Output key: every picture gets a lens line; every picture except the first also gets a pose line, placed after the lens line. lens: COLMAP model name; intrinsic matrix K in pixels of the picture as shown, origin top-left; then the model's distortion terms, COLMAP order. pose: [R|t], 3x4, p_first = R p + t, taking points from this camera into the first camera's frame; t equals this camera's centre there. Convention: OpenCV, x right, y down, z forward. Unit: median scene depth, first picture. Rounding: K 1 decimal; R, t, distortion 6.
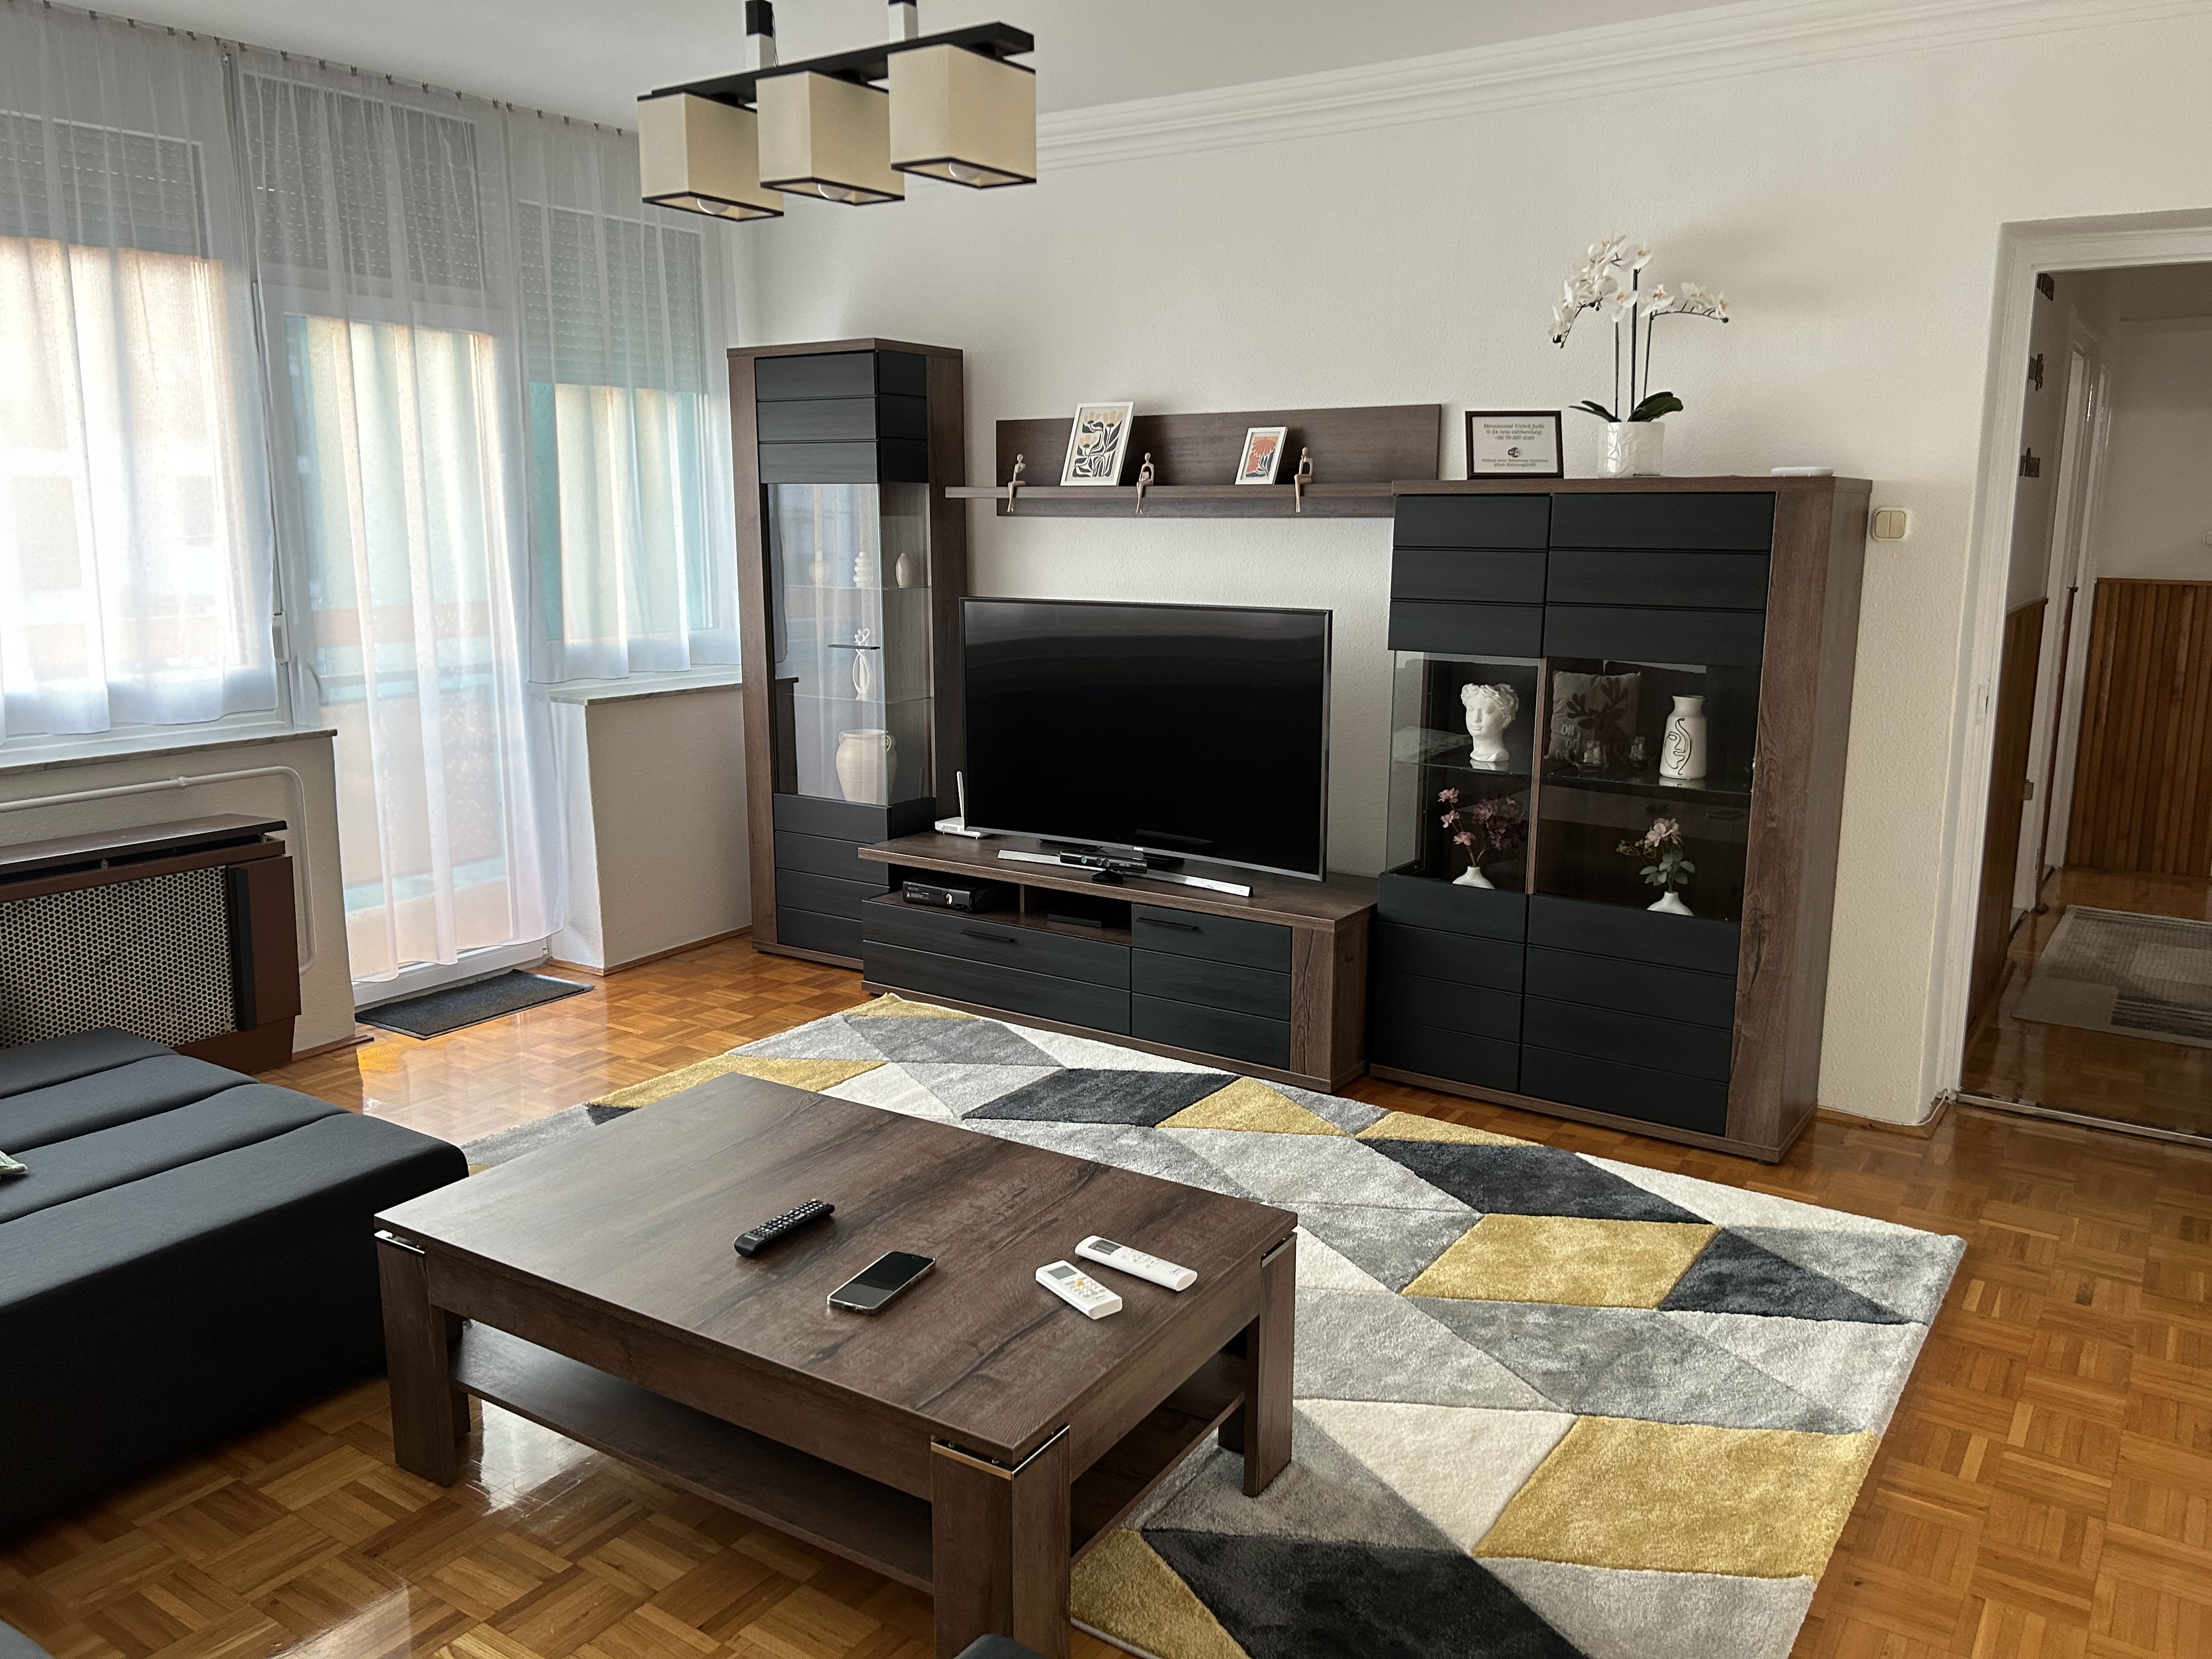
lens RADIAL K [[1665.3, 0, 1099.6], [0, 1665.3, 825.1], [0, 0, 1]] dist [-0.003274, -0.002333]
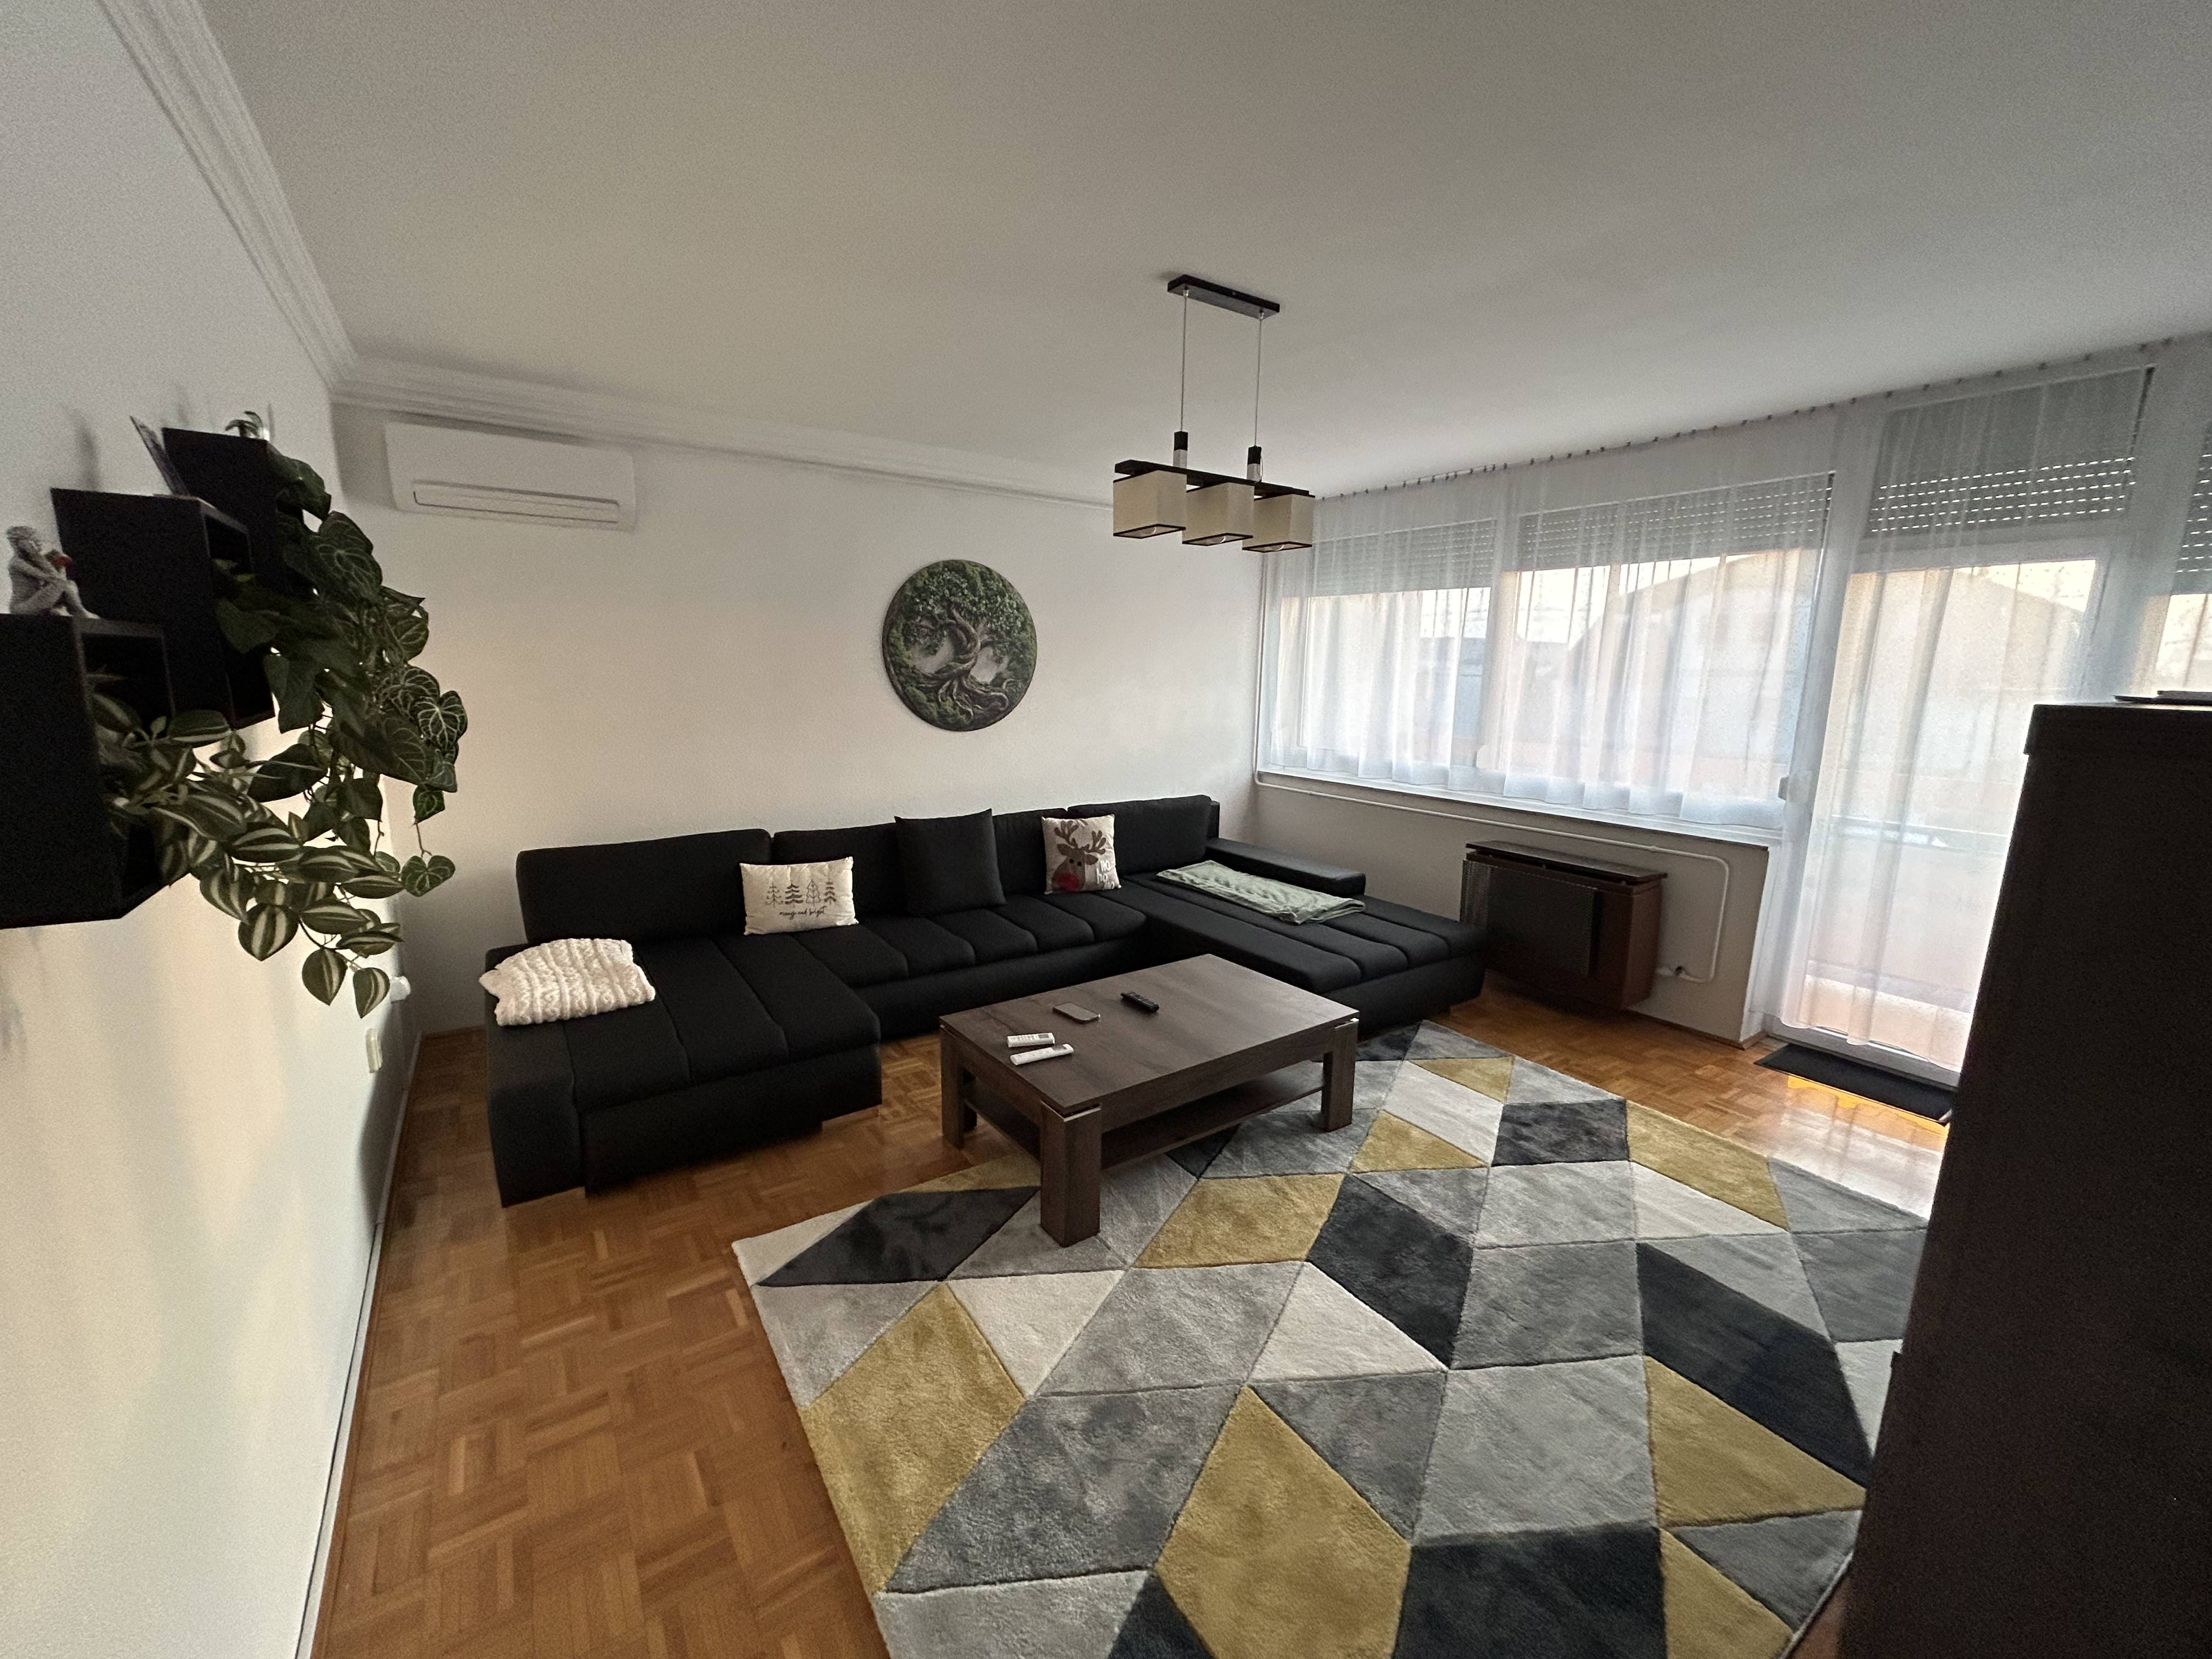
lens RADIAL K [[892.9, 0, 1095.6], [0, 892.9, 831.3], [0, 0, 1]] dist [0.001993, 0.000034]
pose [[-0.382653, 0.165890, -0.908877, 0.594562], [-0.186651, 0.949582, 0.251903, -0.185533], [0.904842, 0.266034, -0.332397, 0.822632]]
